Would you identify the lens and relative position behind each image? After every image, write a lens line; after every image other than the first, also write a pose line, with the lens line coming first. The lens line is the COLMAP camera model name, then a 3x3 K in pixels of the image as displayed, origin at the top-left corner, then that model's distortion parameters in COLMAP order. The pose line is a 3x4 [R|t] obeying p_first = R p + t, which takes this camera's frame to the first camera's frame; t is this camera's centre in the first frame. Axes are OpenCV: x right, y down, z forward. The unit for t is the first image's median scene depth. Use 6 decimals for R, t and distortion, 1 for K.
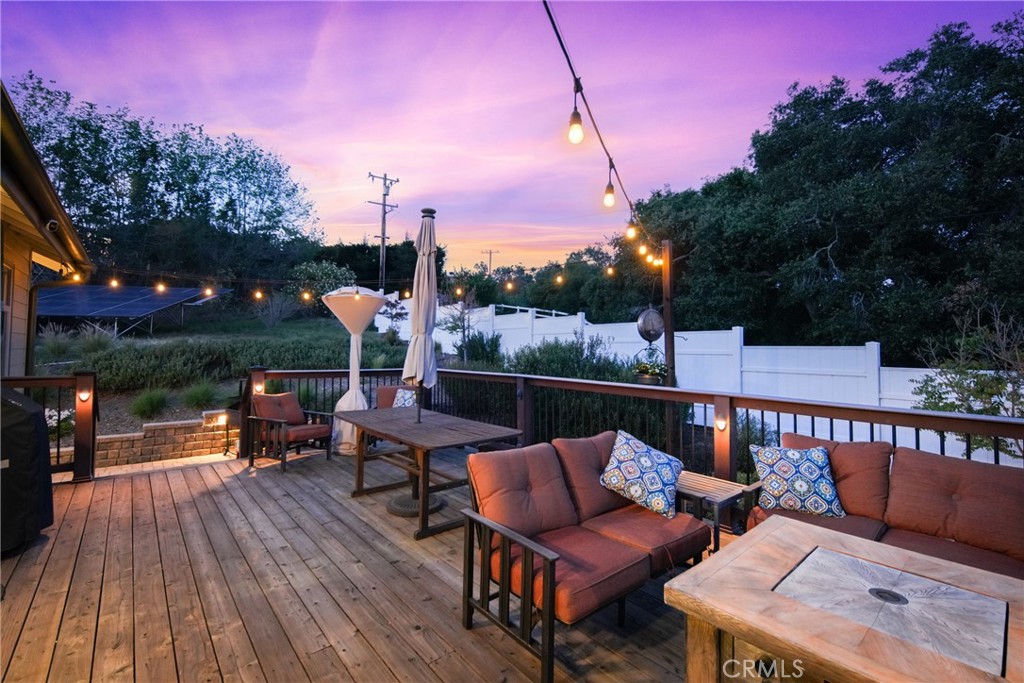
lens RADIAL K [[440.1, 0, 508.8], [0, 440.1, 340.4], [0, 0, 1]] dist [-0.000899, -0.000104]
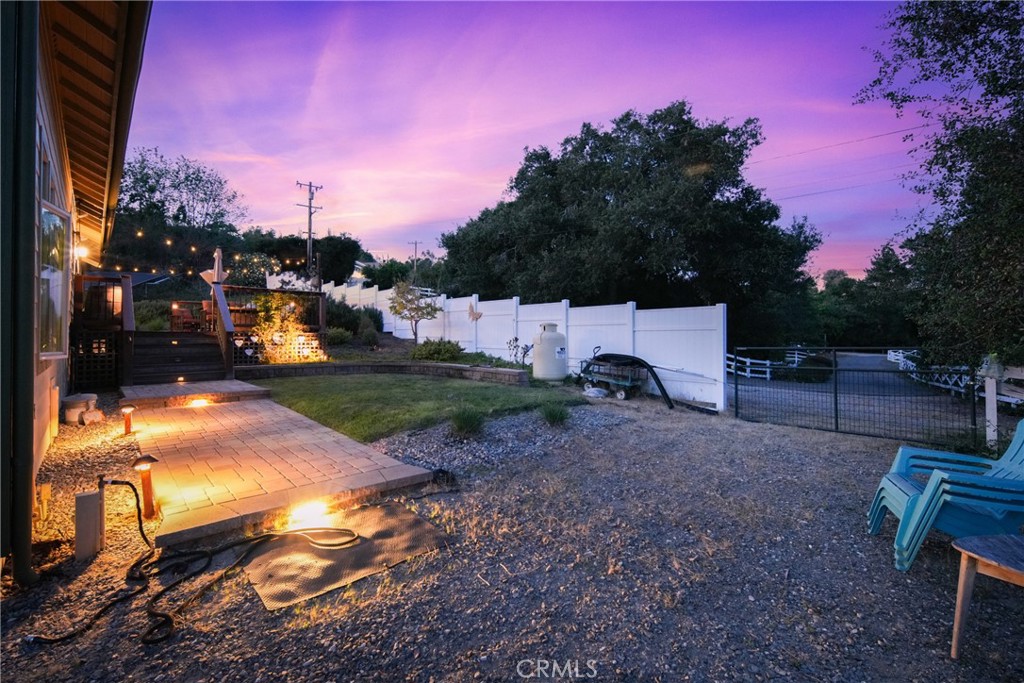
lens RADIAL K [[440.1, 0, 515.1], [0, 440.1, 339.6], [0, 0, 1]] dist [-0.000899, -0.000104]
pose [[0.998382, -0.012773, 0.055410, 0.282772], [0.011149, 0.999502, 0.029510, 0.052868], [-0.055759, -0.028844, 0.998028, -0.376857]]
